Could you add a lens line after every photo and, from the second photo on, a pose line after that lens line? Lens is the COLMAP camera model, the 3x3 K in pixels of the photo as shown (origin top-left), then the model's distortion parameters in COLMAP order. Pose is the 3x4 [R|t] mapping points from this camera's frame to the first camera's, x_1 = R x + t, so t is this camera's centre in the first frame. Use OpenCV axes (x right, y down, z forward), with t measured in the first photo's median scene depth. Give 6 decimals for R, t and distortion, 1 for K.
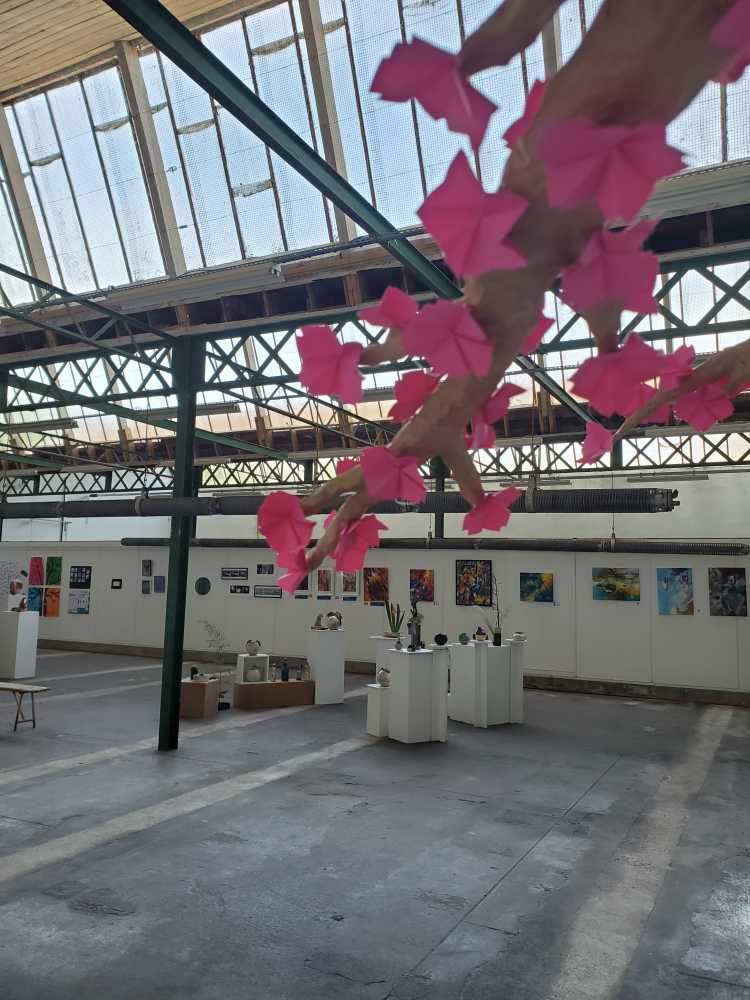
lens RADIAL K [[770.0, 0, 392.0], [0, 770.0, 502.2], [0, 0, 1]] dist [0.028256, -0.010065]
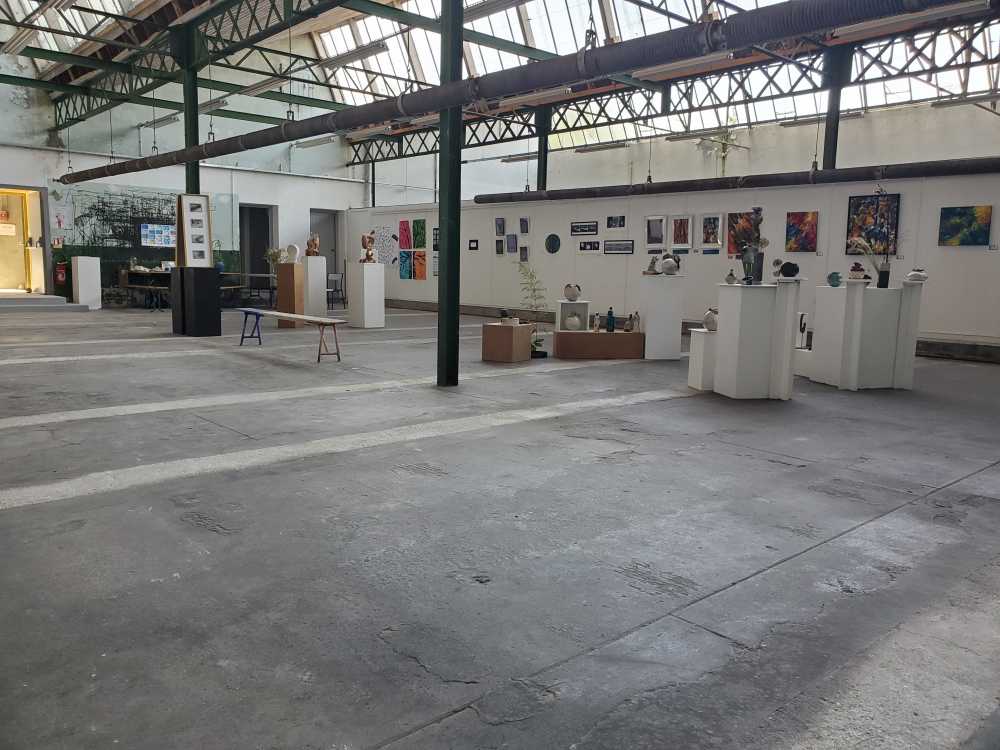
lens RADIAL K [[770.0, 0, 473.2], [0, 770.0, 373.8], [0, 0, 1]] dist [0.028256, -0.010065]
pose [[0.922071, 0.046600, -0.384204, 0.114611], [0.047982, 0.971301, 0.232963, 0.131359], [0.384034, -0.233243, 0.893373, 0.281223]]
